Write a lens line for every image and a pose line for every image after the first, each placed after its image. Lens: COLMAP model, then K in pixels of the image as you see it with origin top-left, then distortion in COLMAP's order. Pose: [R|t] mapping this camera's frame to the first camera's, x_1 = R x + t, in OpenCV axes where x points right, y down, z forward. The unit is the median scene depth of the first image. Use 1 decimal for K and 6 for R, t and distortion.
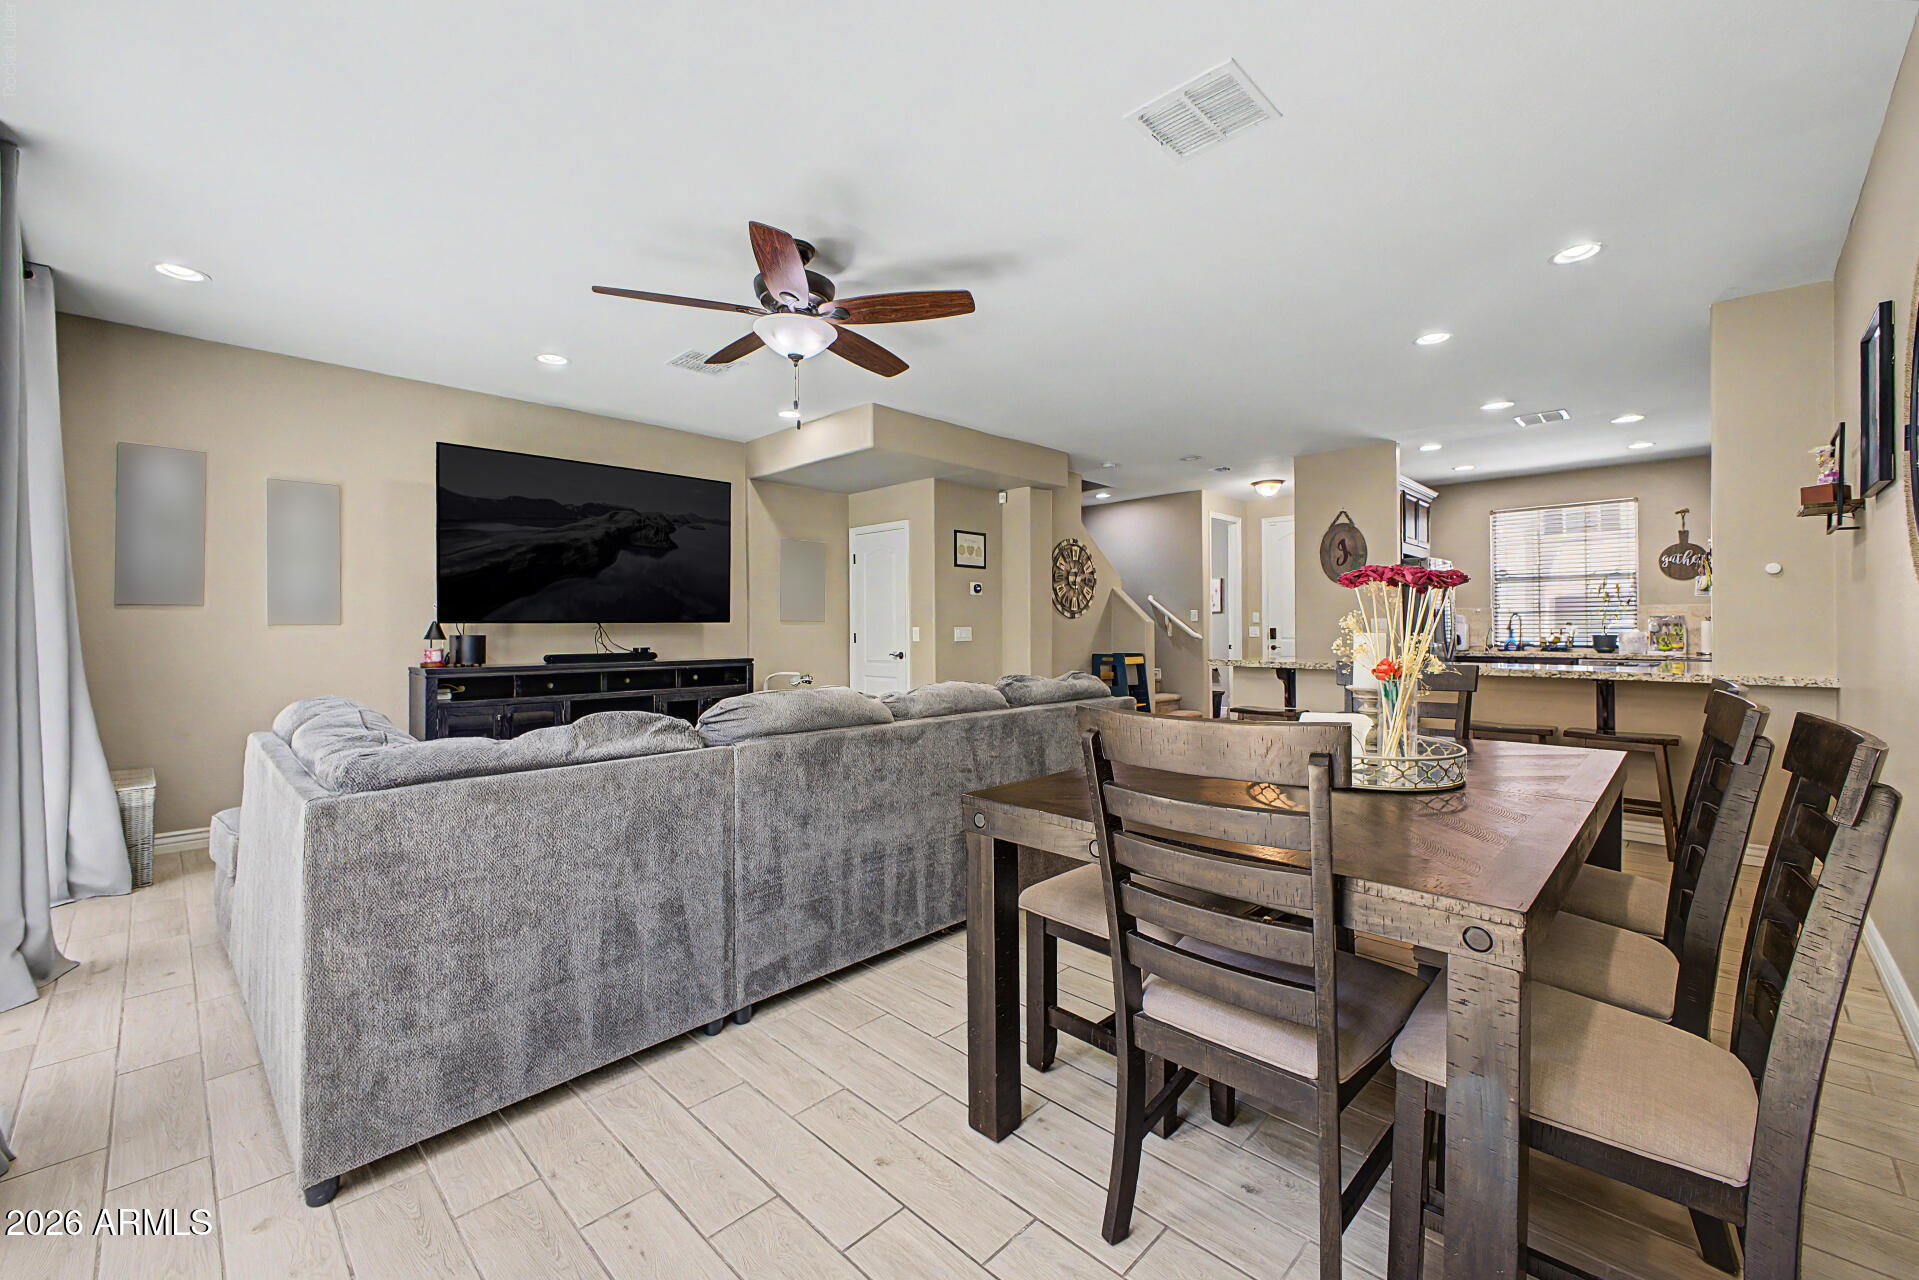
lens RADIAL K [[767.8, 0, 962.3], [0, 767.8, 627.6], [0, 0, 1]] dist [0.010314, -0.000540]
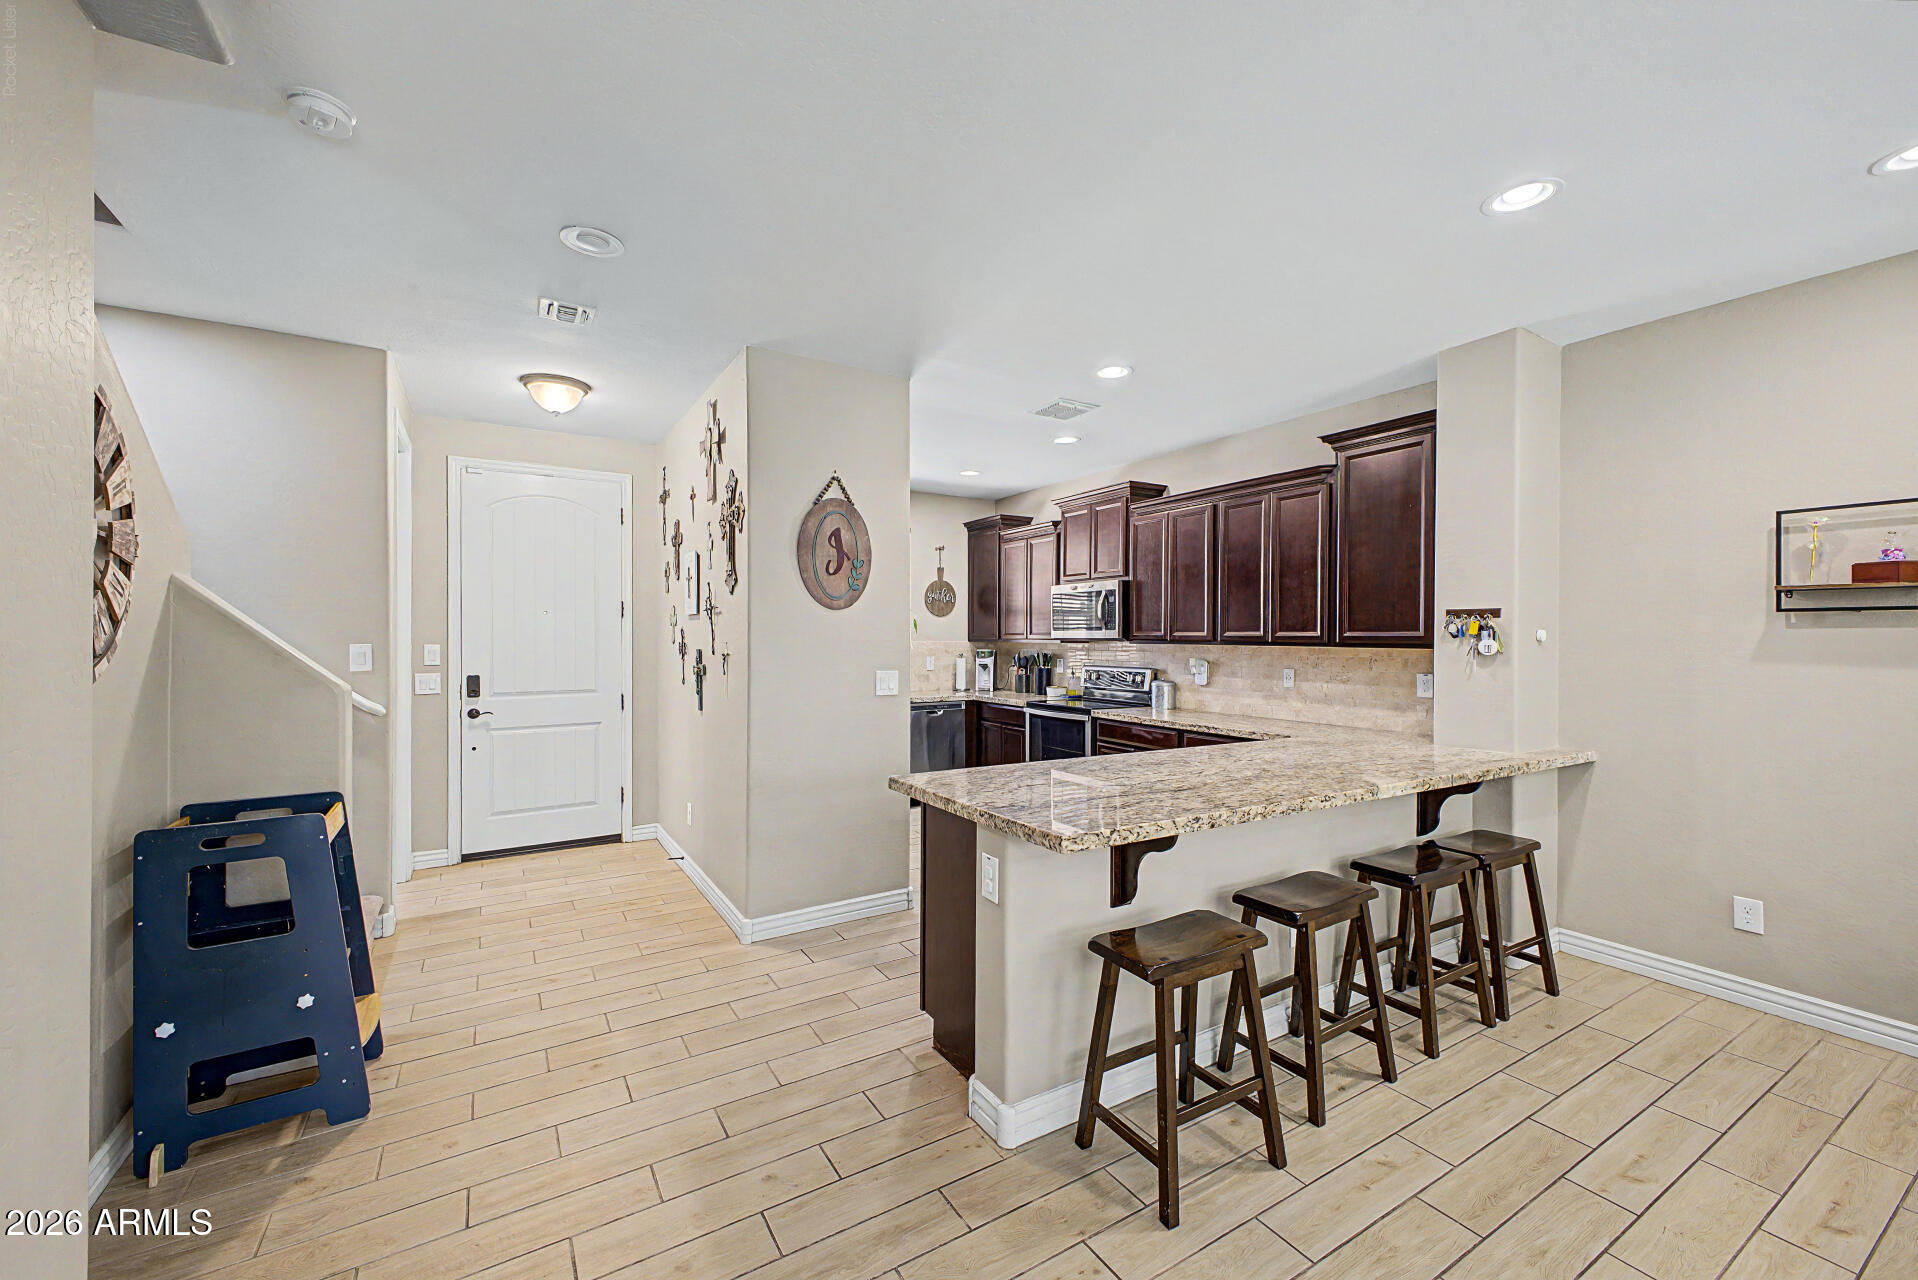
lens RADIAL K [[760.0, 0, 958.0], [0, 760.0, 632.0], [0, 0, 1]] dist [0.012718, -0.000228]
pose [[0.247417, 0.009916, 0.968858, -0.012622], [-0.006824, 0.999941, -0.008491, -0.042912], [-0.968885, -0.004511, 0.247470, 0.925574]]
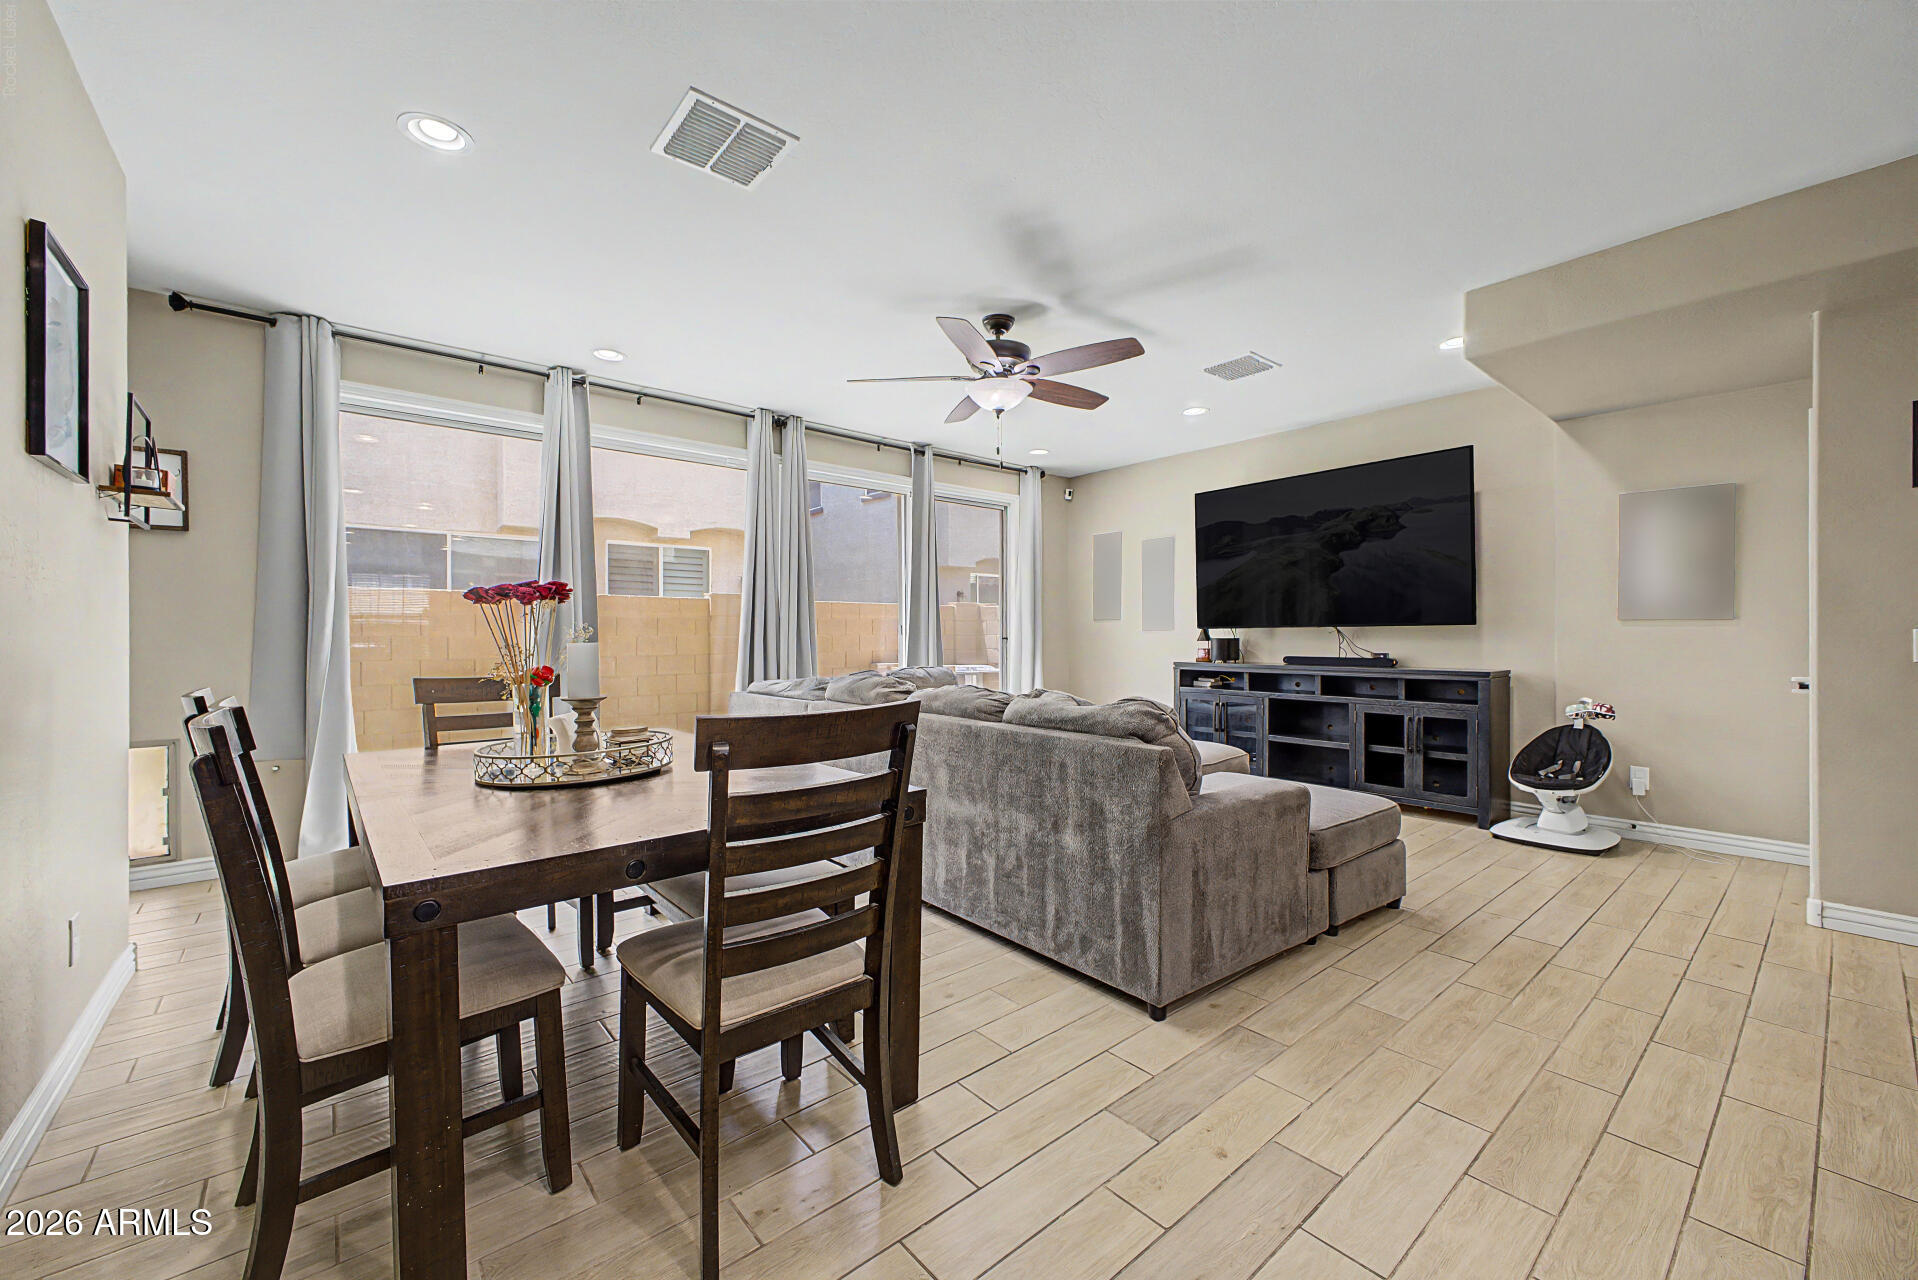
lens RADIAL K [[757.8, 0, 950.7], [0, 757.8, 630.1], [0, 0, 1]] dist [0.012736, -0.000348]
pose [[-0.107932, -0.003292, -0.994153, 0.536566], [0.006159, 0.999973, -0.003980, -0.001042], [0.994139, -0.006552, -0.107908, 0.578390]]
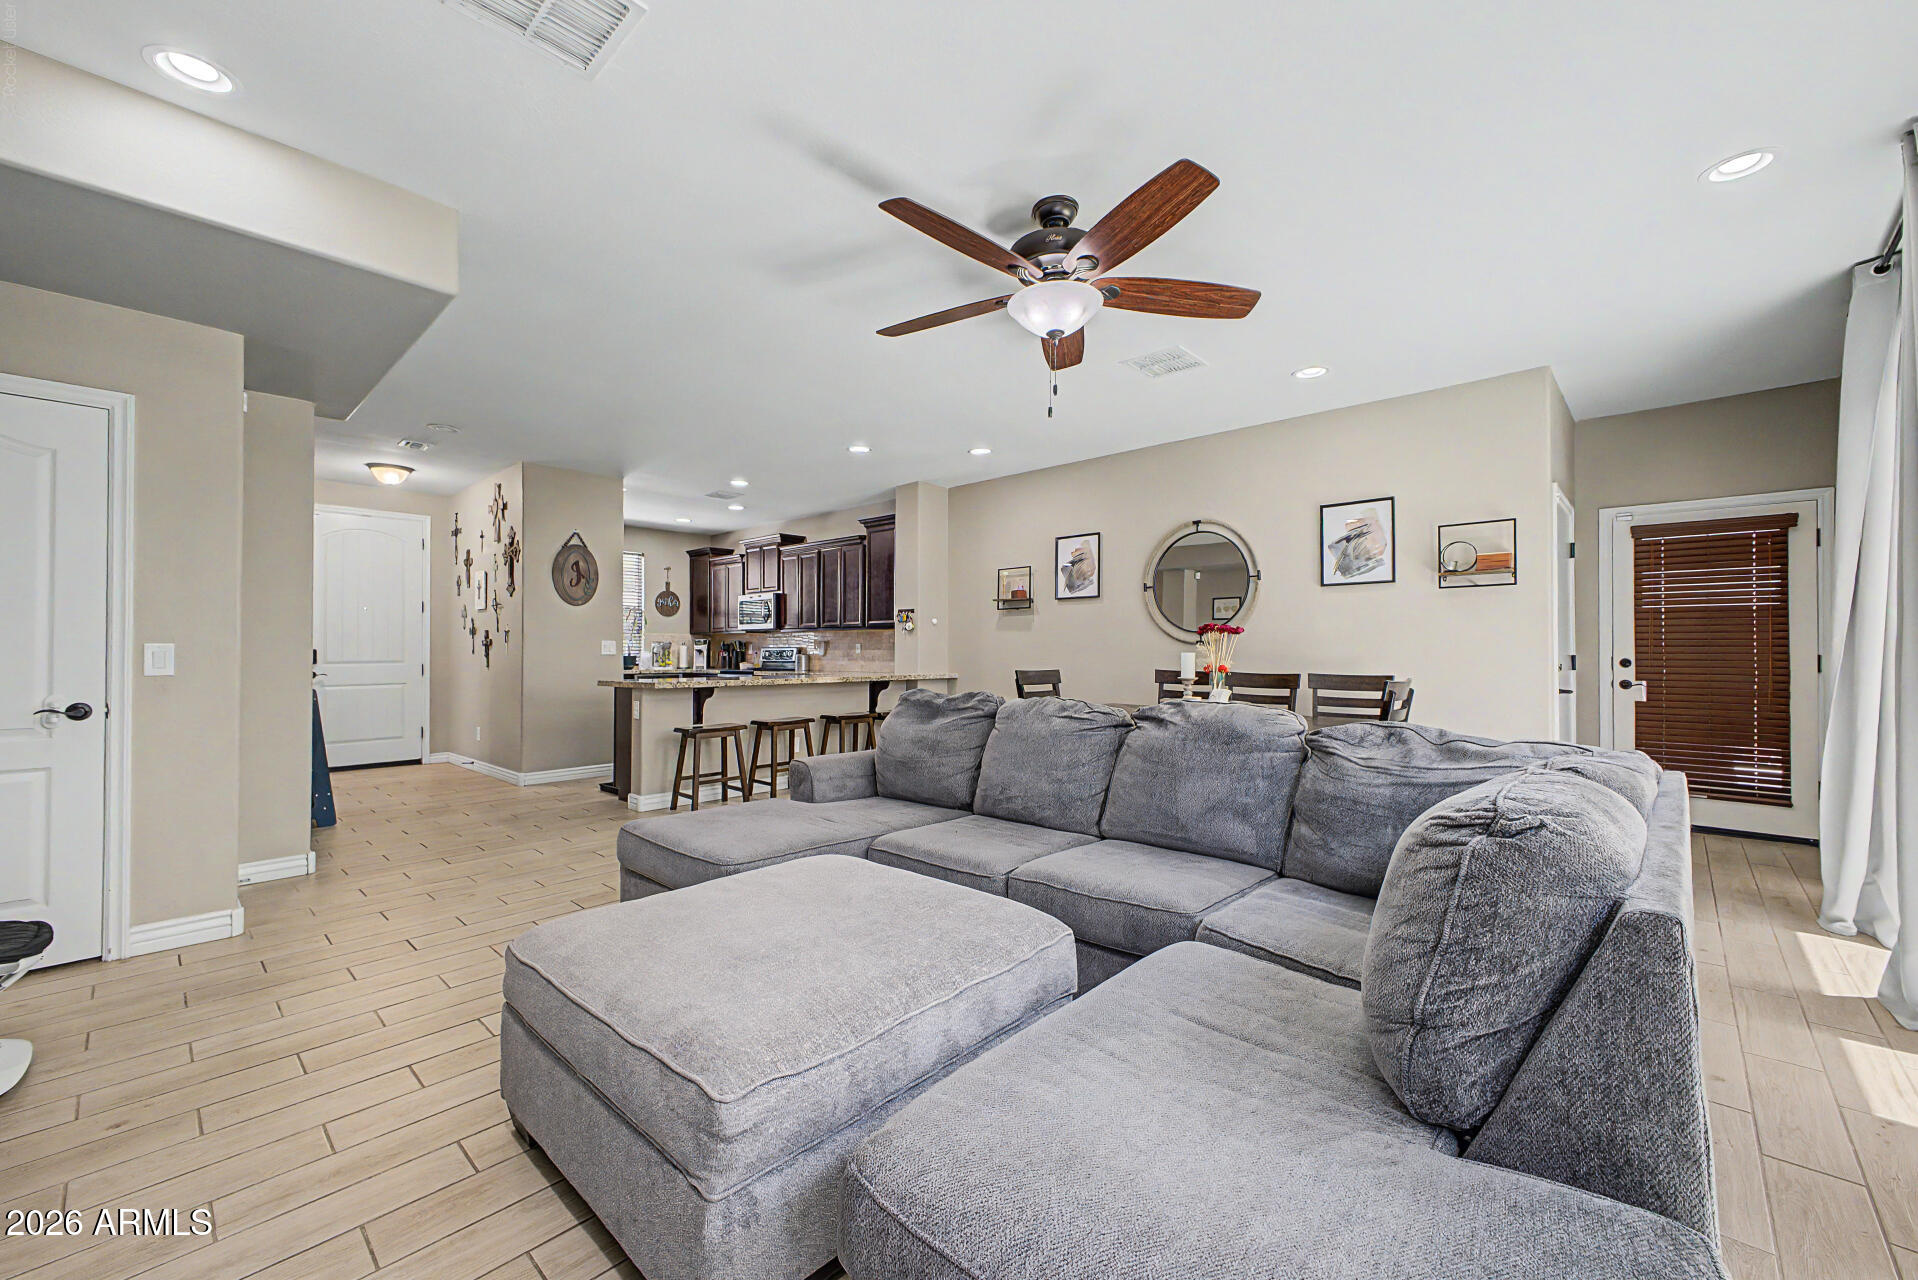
lens RADIAL K [[751.9, 0, 982.5], [0, 751.9, 641.0], [0, 0, 1]] dist [-0.015370, -0.000154]
pose [[-0.051994, 0.015639, 0.998525, -0.589845], [-0.001330, 0.999875, -0.015729, 0.004537], [-0.998646, -0.002146, -0.051967, 0.623560]]
